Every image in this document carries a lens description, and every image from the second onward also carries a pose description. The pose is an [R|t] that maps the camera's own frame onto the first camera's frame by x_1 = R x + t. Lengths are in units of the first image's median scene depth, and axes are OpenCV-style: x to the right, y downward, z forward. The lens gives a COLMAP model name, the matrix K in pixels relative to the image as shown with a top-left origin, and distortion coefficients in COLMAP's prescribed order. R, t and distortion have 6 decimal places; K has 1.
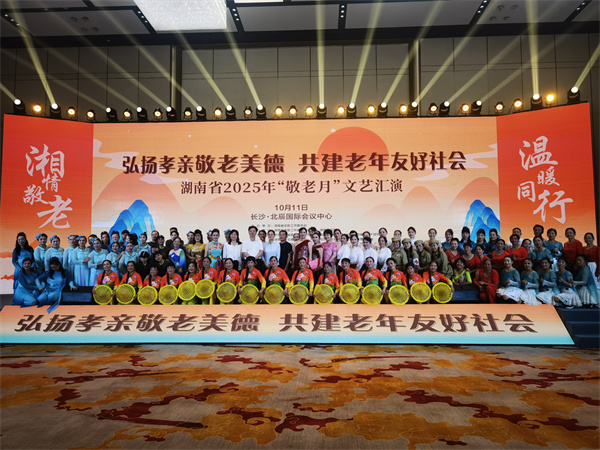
lens RADIAL K [[475.6, 0, 299.6], [0, 475.6, 225.7], [0, 0, 1]] dist [-0.015208, 0.030834]
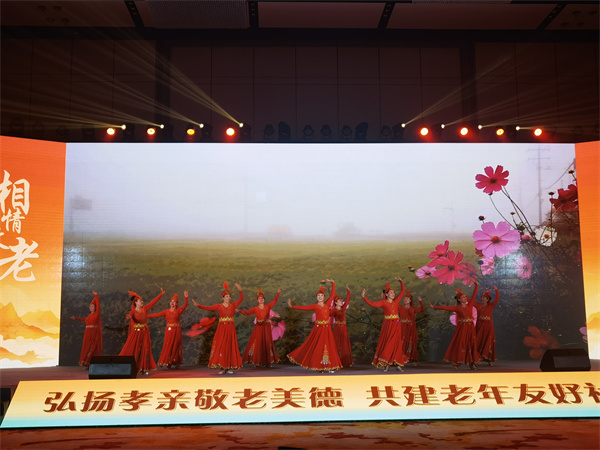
lens RADIAL K [[701.5, 0, 301.1], [0, 701.5, 228.6], [0, 0, 1]] dist [-0.016814, 0.000000]
pose [[0.996099, 0.005272, 0.088080, -0.267428], [0.000138, 0.998119, -0.061303, -0.016570], [-0.088237, 0.061076, 0.994225, -0.239778]]
